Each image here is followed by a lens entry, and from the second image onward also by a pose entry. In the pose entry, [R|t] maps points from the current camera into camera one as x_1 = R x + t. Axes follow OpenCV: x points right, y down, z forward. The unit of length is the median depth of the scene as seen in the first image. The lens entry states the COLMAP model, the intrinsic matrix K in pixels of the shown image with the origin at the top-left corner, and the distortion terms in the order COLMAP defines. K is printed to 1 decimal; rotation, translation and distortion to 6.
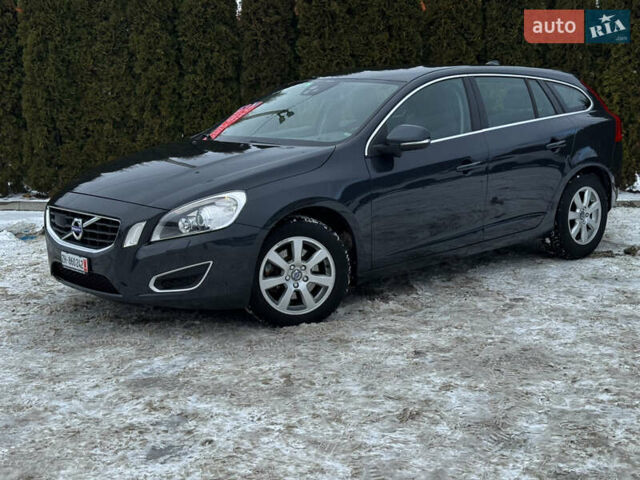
lens RADIAL K [[895.1, 0, 320.0], [0, 895.1, 240.0], [0, 0, 1]] dist [0.155987, -0.152709]
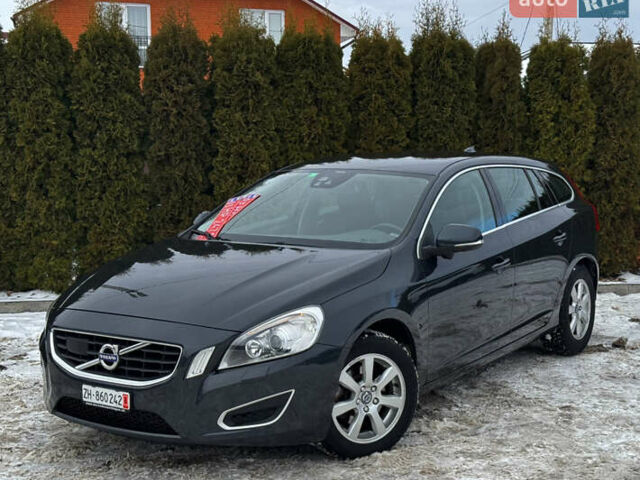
lens RADIAL K [[1002.8, 0, 364.5], [0, 1002.8, 240.9], [0, 0, 1]] dist [0.155423, -0.110075]
pose [[0.964082, -0.014145, 0.265228, -0.270209], [0.032786, 0.997282, -0.065989, -0.046103], [-0.263574, 0.072315, 0.961925, 0.033303]]
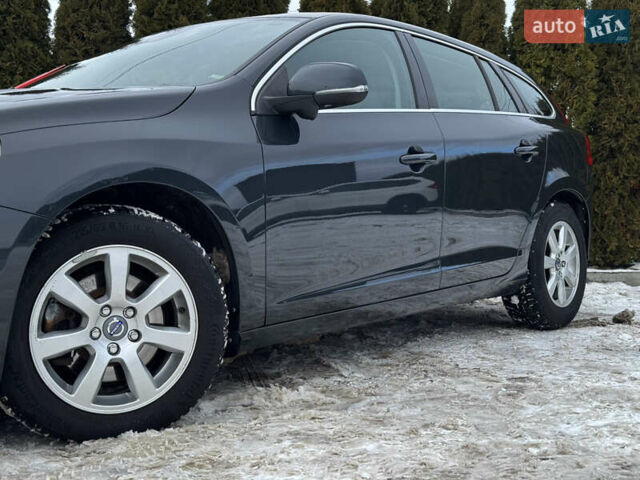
lens RADIAL K [[895.1, 0, 320.0], [0, 895.1, 240.0], [0, 0, 1]] dist [0.155987, -0.152709]
pose [[0.985348, 0.000537, 0.170554, -0.000969], [0.023590, 0.989954, -0.139406, 0.058213], [-0.168916, 0.141387, 0.975437, 0.475345]]
